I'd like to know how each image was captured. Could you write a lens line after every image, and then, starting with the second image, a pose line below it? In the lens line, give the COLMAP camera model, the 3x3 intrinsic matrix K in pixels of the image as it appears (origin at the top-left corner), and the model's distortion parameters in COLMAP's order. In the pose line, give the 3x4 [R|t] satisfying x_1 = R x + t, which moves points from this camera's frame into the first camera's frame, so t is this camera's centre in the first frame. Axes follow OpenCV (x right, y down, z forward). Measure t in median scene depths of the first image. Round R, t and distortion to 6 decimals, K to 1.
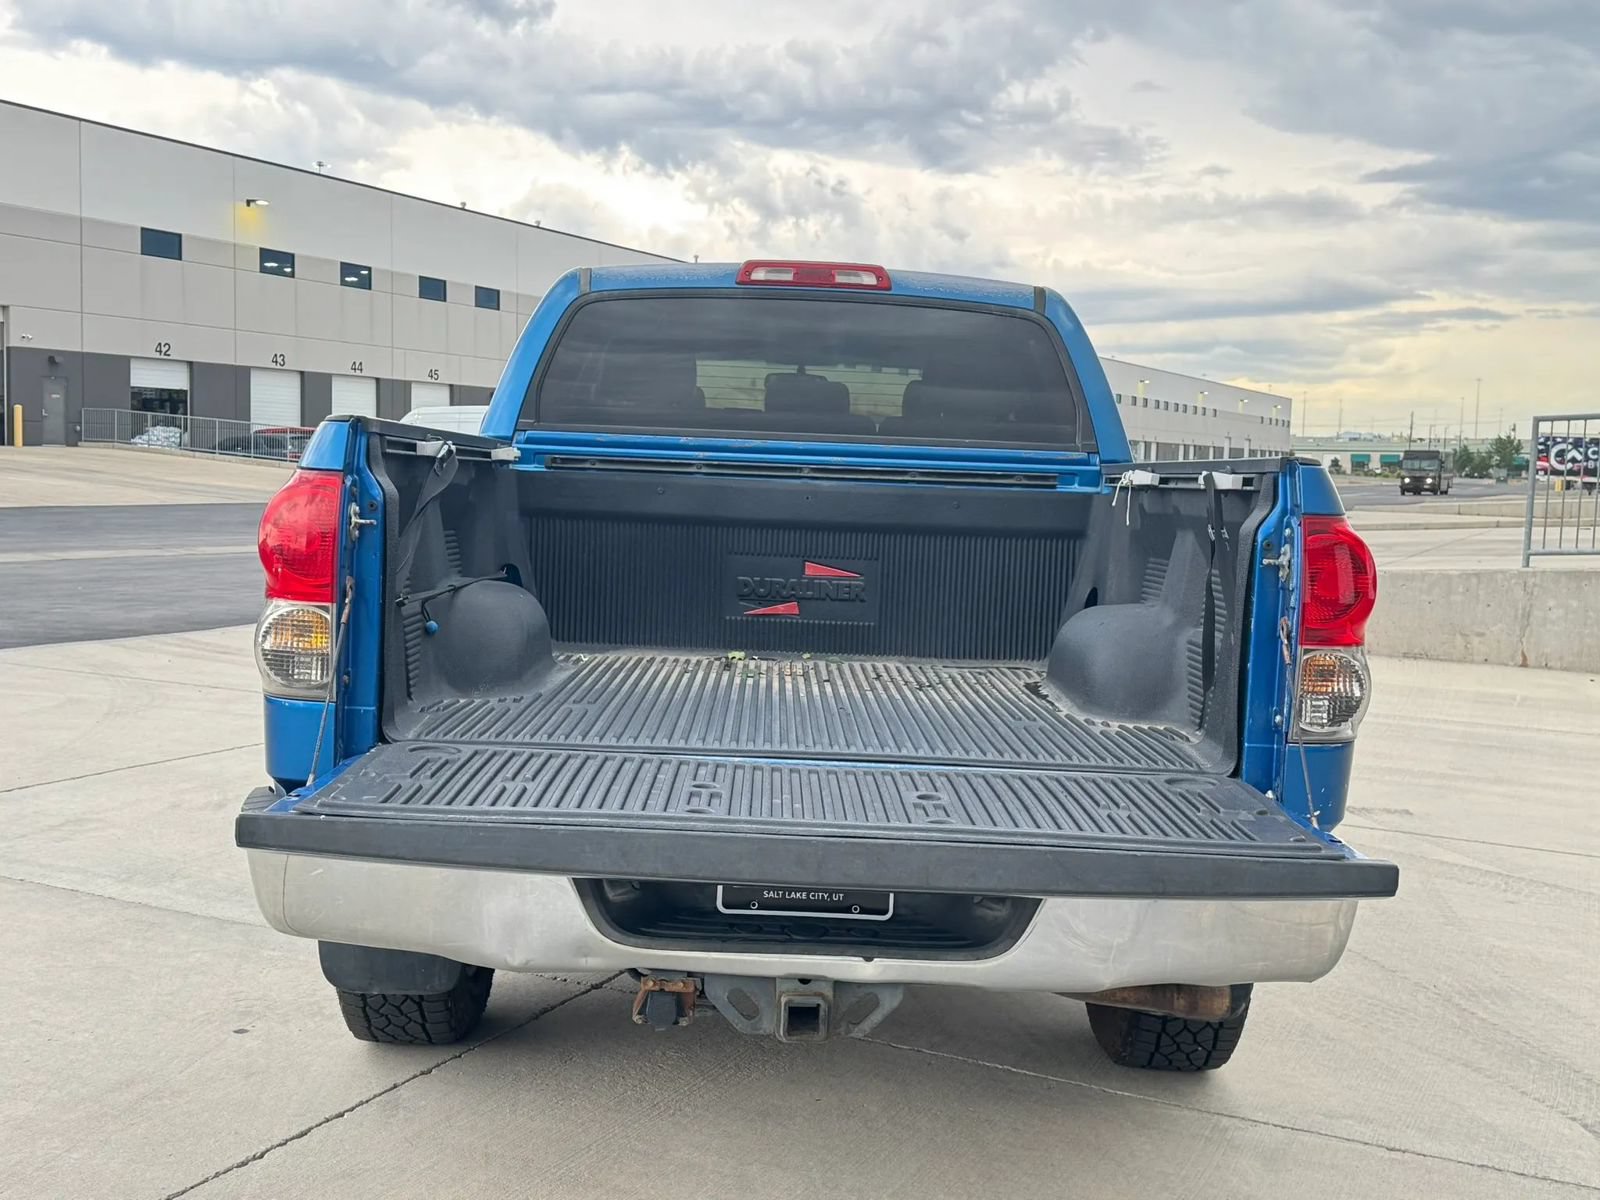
lens RADIAL K [[1736.4, 0, 804.6], [0, 1736.4, 603.4], [0, 0, 1]] dist [0.170732, -0.356011]
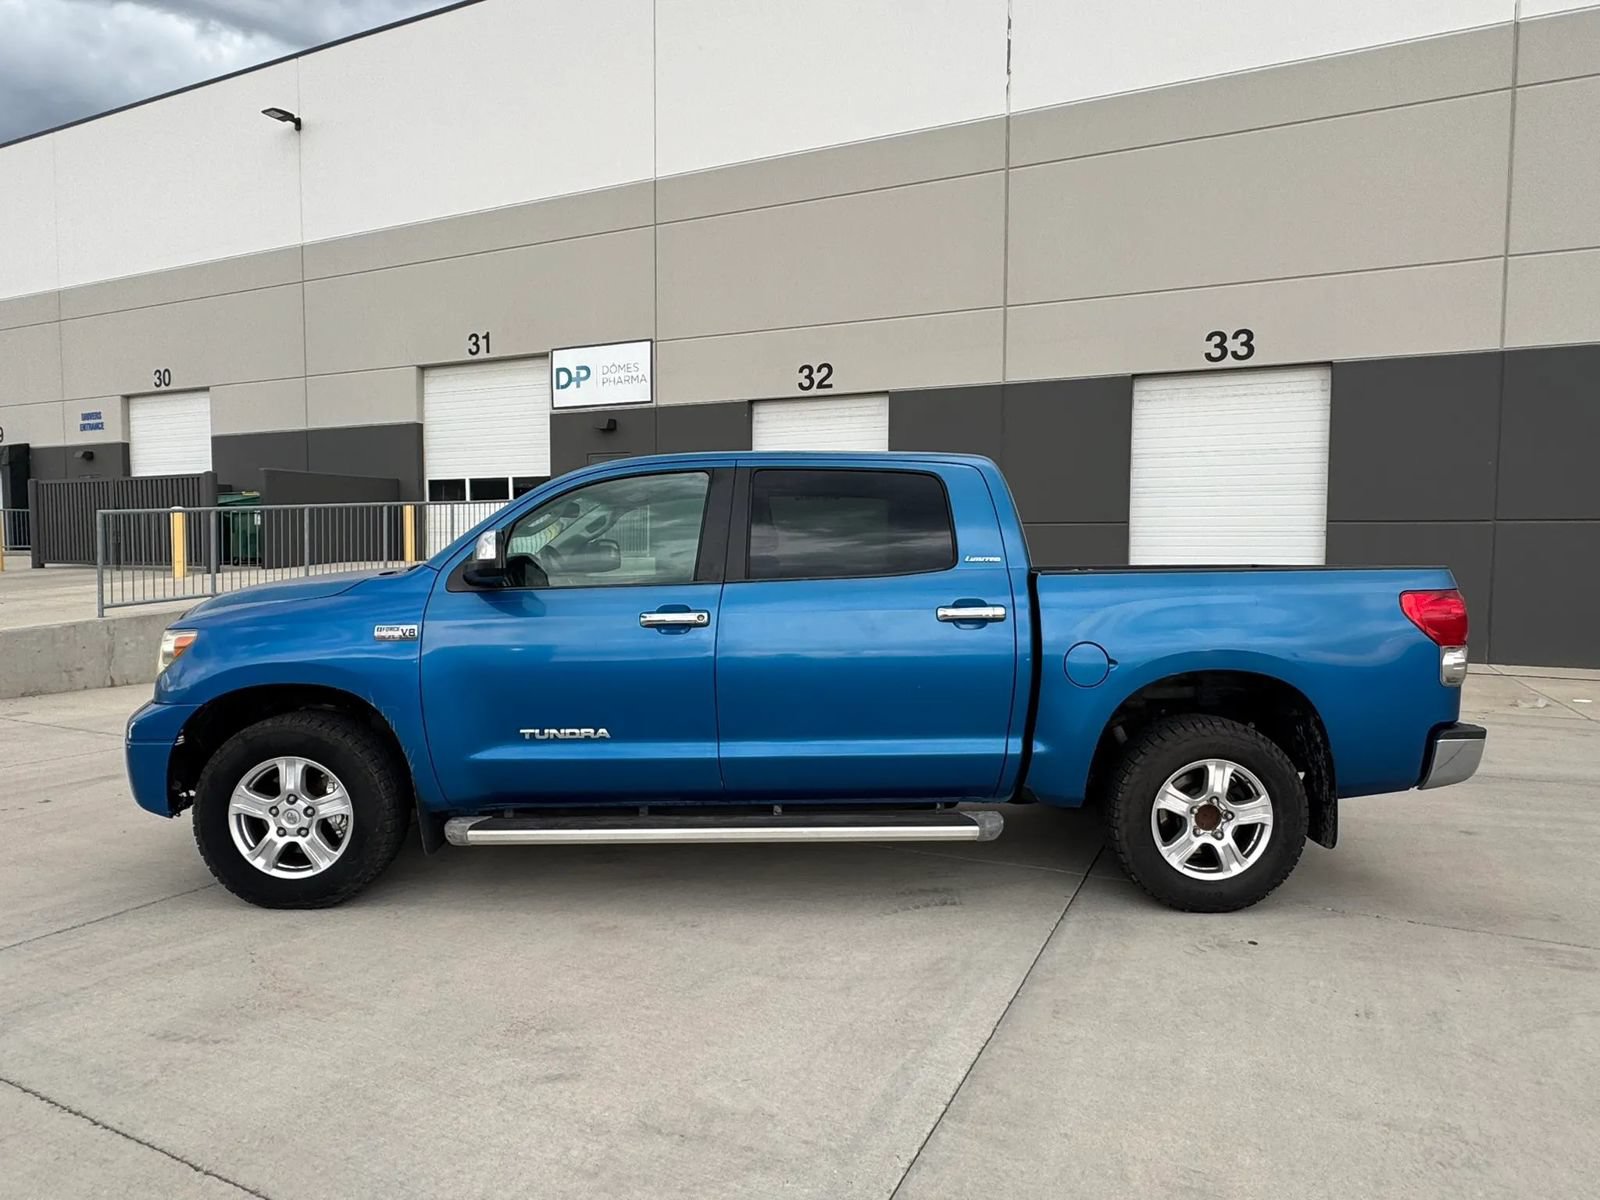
lens RADIAL K [[994.9, 0, 797.0], [0, 994.9, 594.3], [0, 0, 1]] dist [-0.001657, 0.000681]
pose [[-0.004848, -0.078036, 0.996939, -0.898026], [0.077293, 0.993939, 0.078177, -0.134540], [-0.996997, 0.077436, 0.001214, 1.039660]]
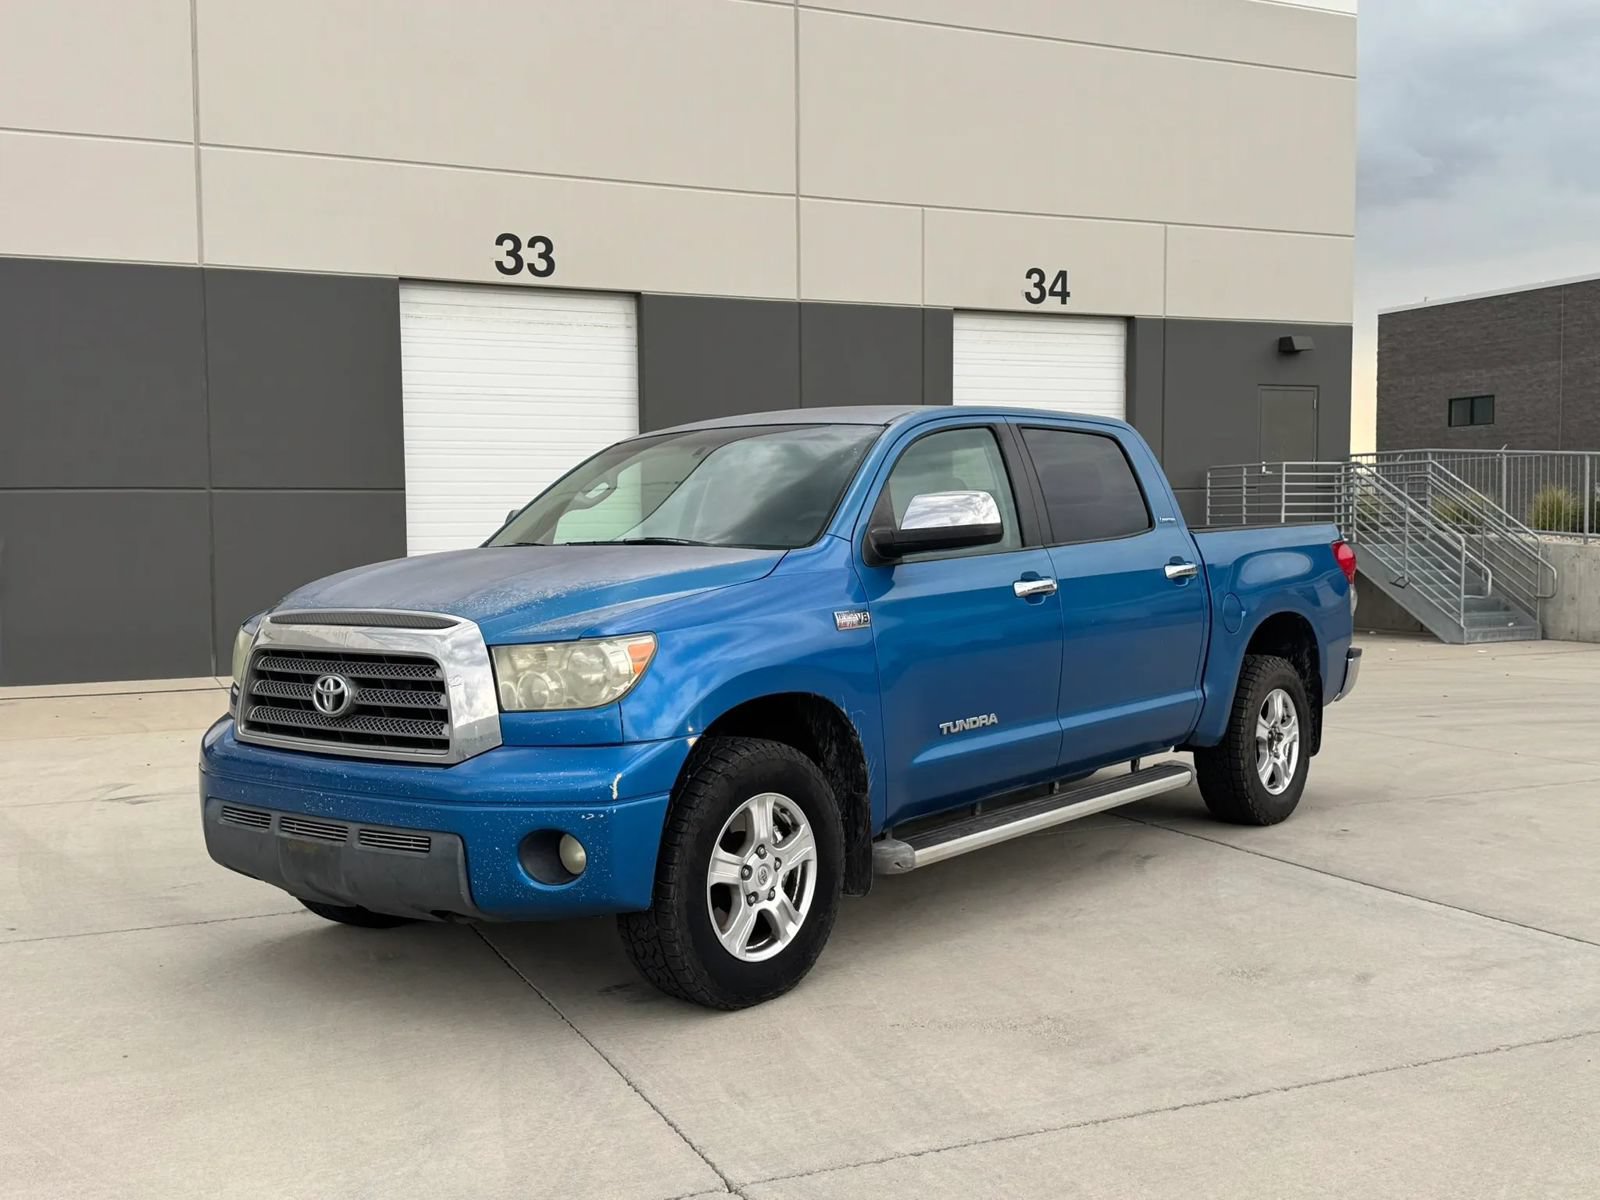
lens RADIAL K [[1591.6, 0, 807.2], [0, 1591.6, 600.7], [0, 0, 1]] dist [0.197147, -0.420855]
pose [[-0.766225, -0.050888, 0.640555, -0.753987], [0.041624, 0.990835, 0.128506, -0.203157], [-0.641223, 0.125127, -0.757084, 2.040358]]
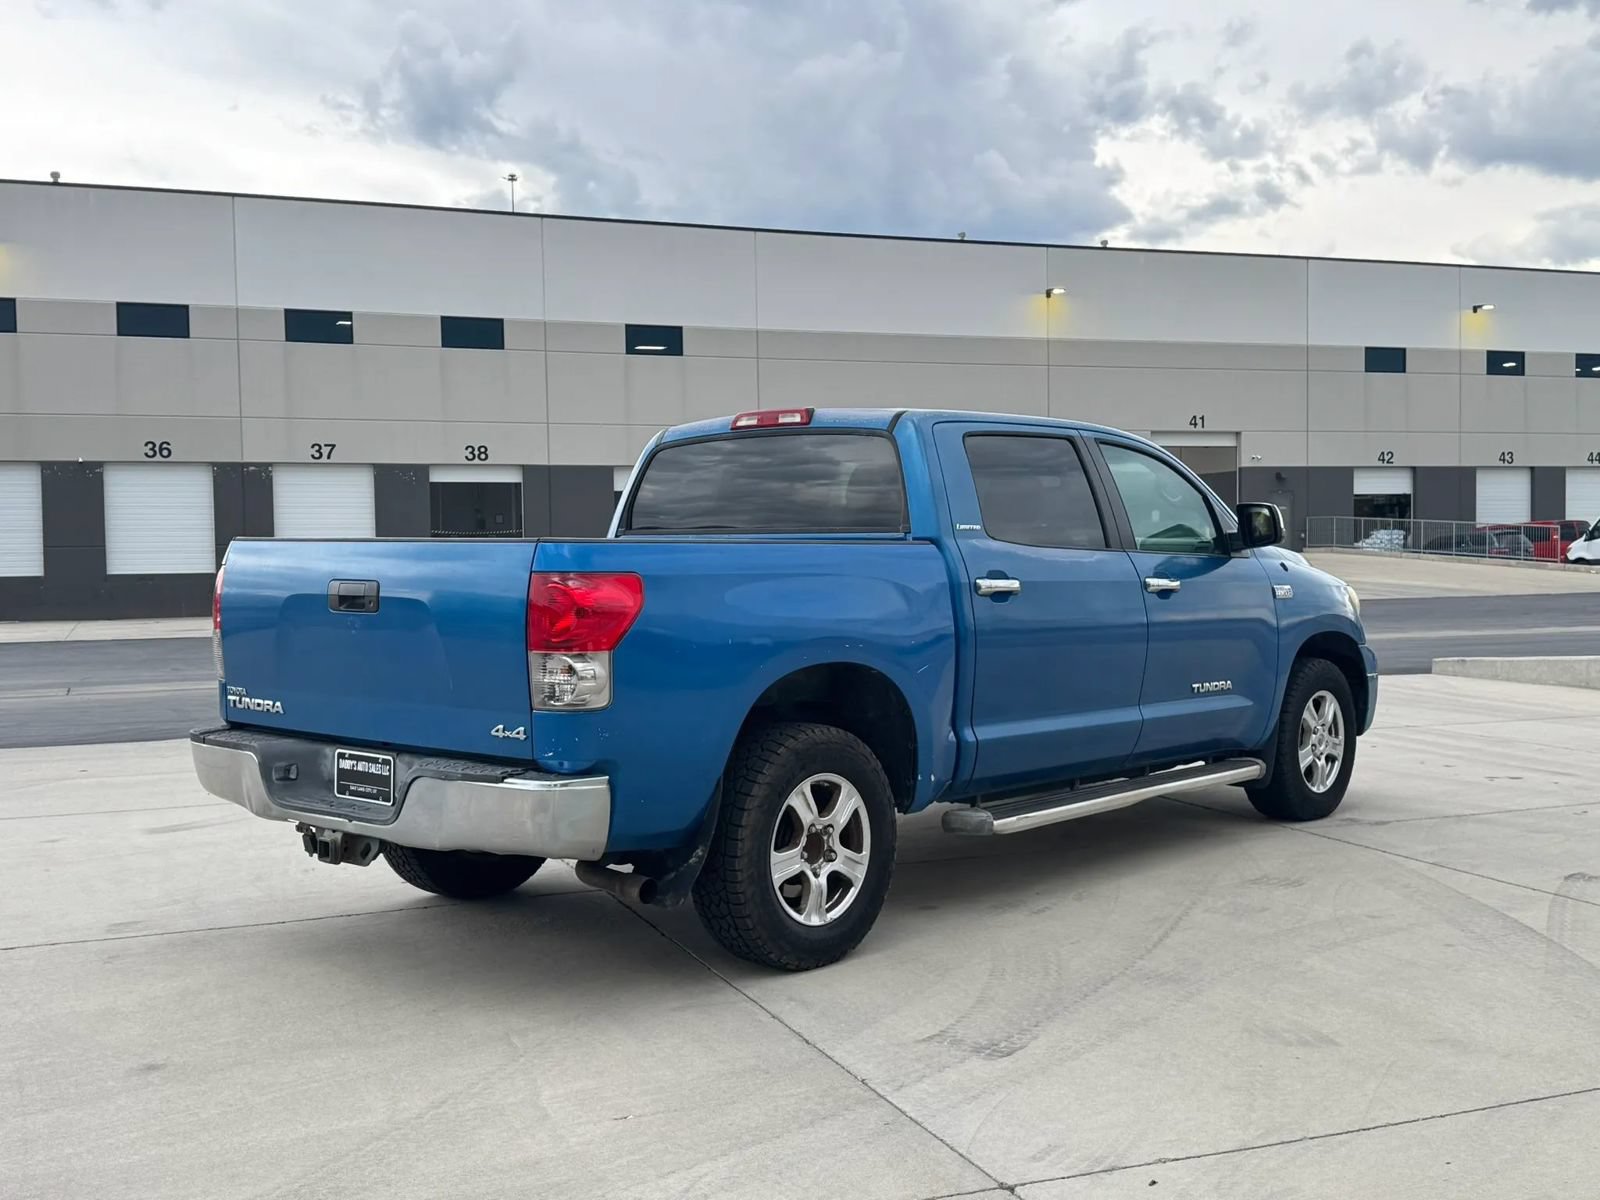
lens RADIAL K [[1703.3, 0, 800.0], [0, 1703.3, 600.0], [0, 0, 1]] dist [0.174505, -0.307221]
pose [[0.734653, -0.020053, -0.678147, 0.859266], [-0.020308, 0.998465, -0.051525, 0.029767], [0.678140, 0.051625, 0.733118, -0.009517]]
